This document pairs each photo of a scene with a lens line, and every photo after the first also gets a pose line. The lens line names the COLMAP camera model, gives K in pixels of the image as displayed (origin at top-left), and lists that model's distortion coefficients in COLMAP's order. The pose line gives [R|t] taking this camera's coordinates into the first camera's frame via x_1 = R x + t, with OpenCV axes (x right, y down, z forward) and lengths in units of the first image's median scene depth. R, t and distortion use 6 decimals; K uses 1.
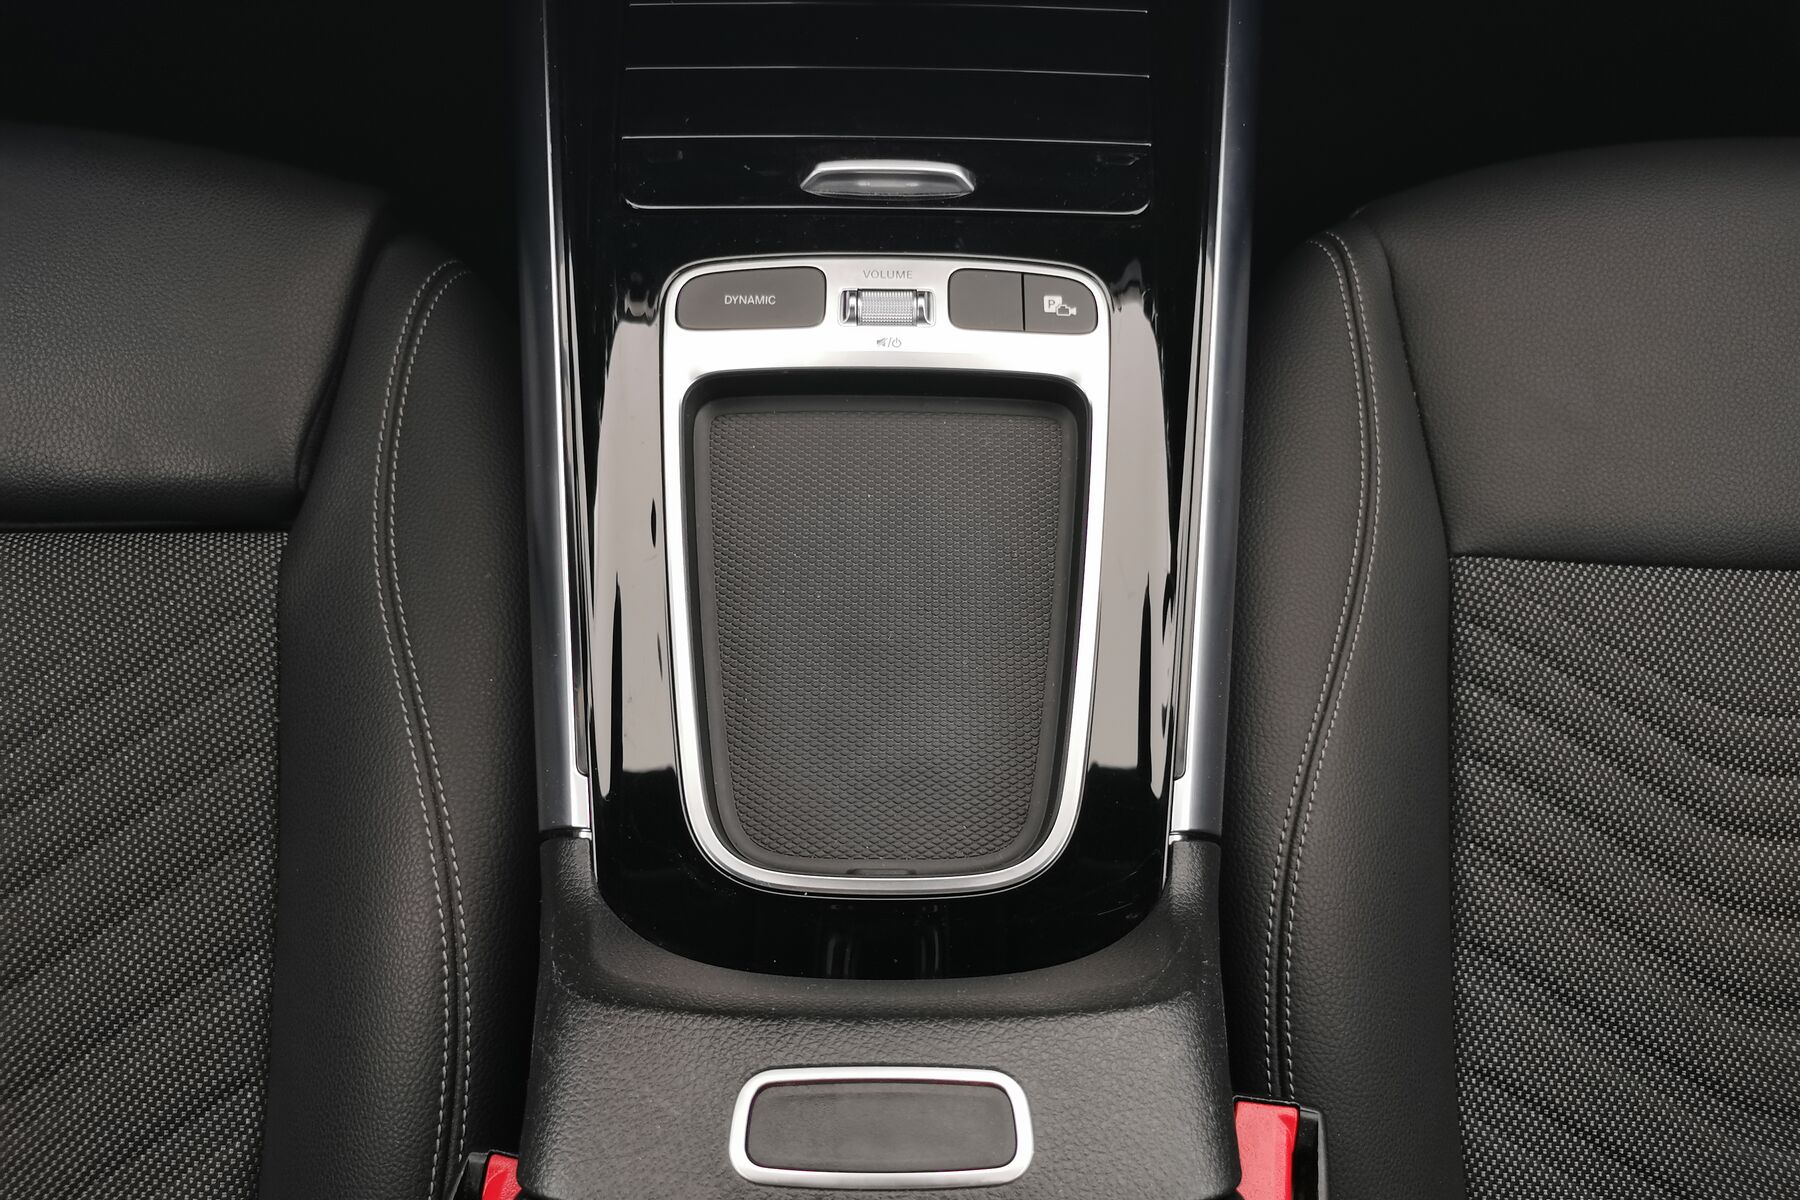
lens RADIAL K [[1384.9, 0, 895.2], [0, 1384.9, 605.6], [0, 0, 1]] dist [0.003635, -0.020974]
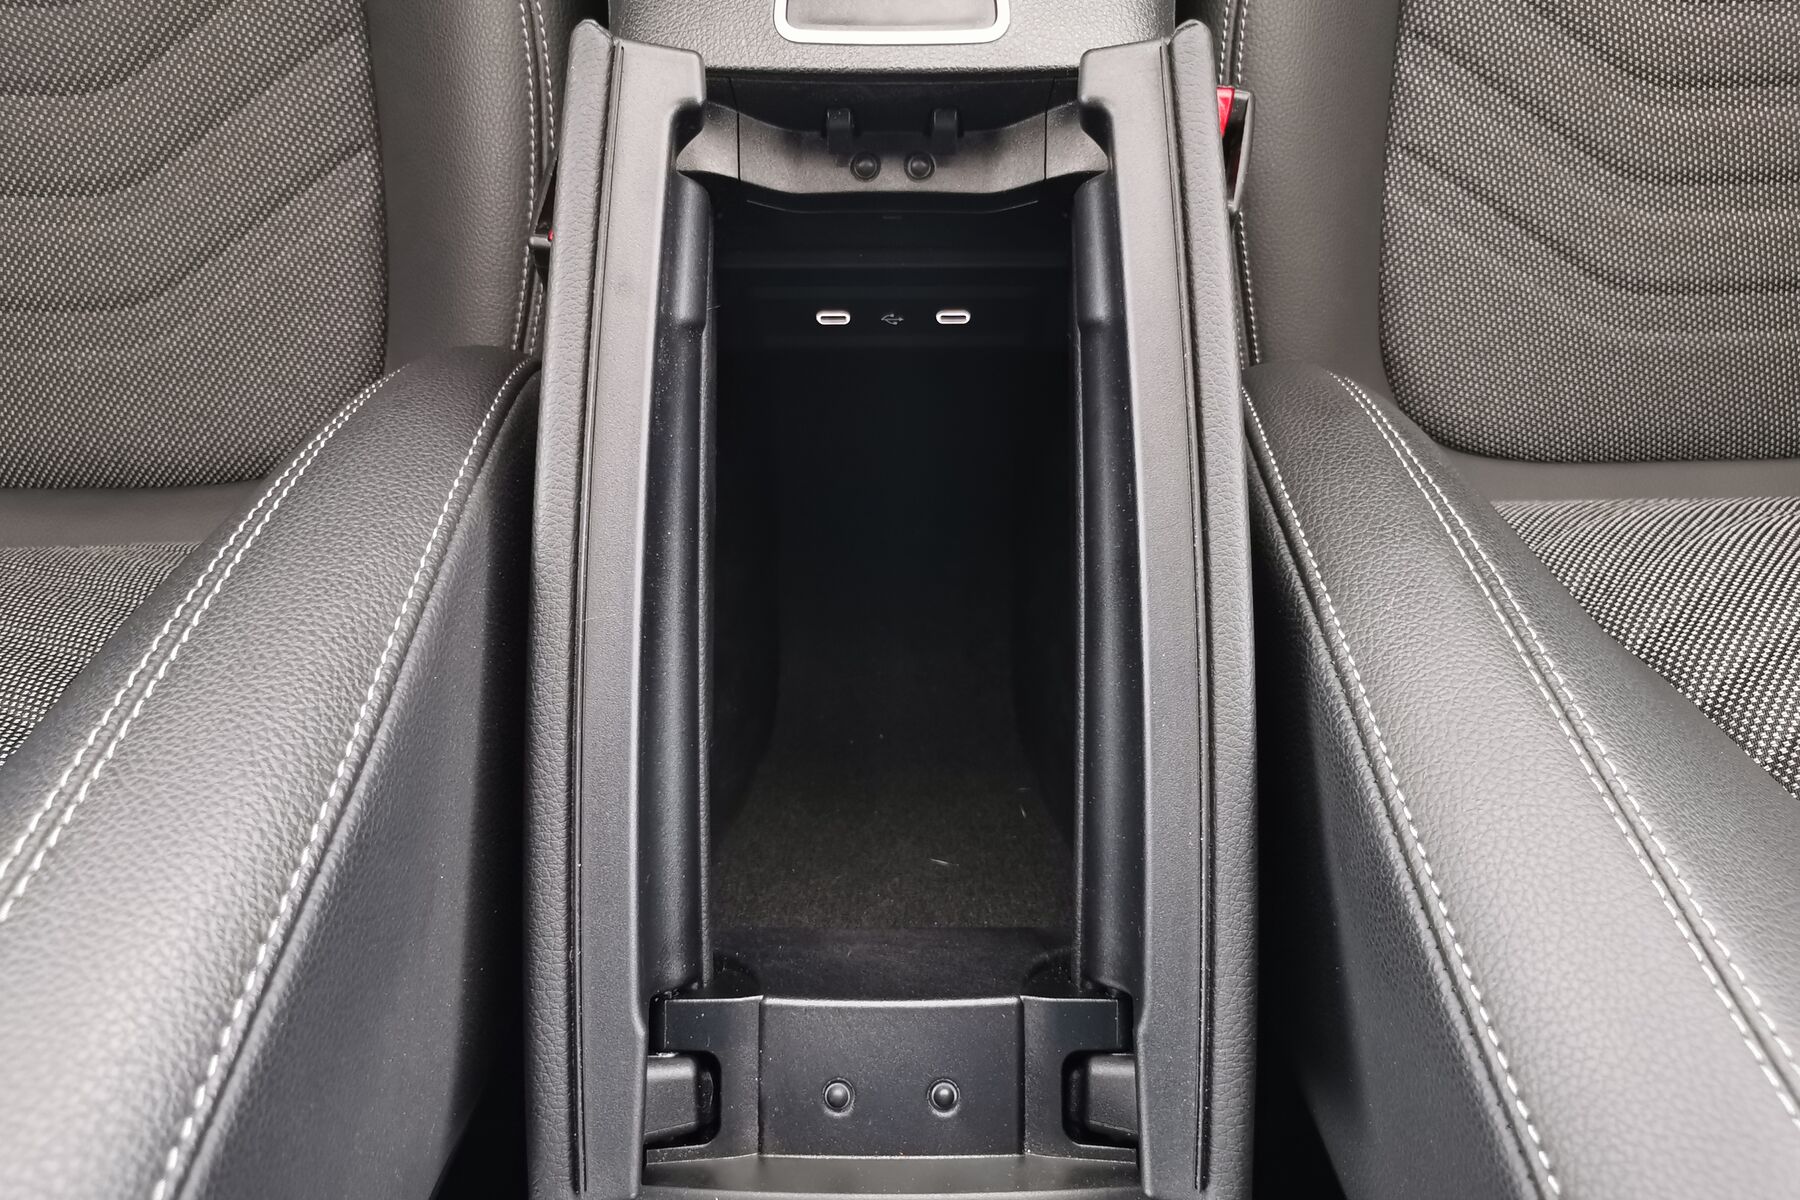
lens RADIAL K [[1384.9, 0, 901.5], [0, 1384.9, 594.6], [0, 0, 1]] dist [0.003635, -0.020974]
pose [[0.999922, -0.003206, -0.012053, 0.008821], [0.007775, 0.915848, 0.401450, 0.223926], [0.009752, -0.401512, 0.915802, -0.243735]]
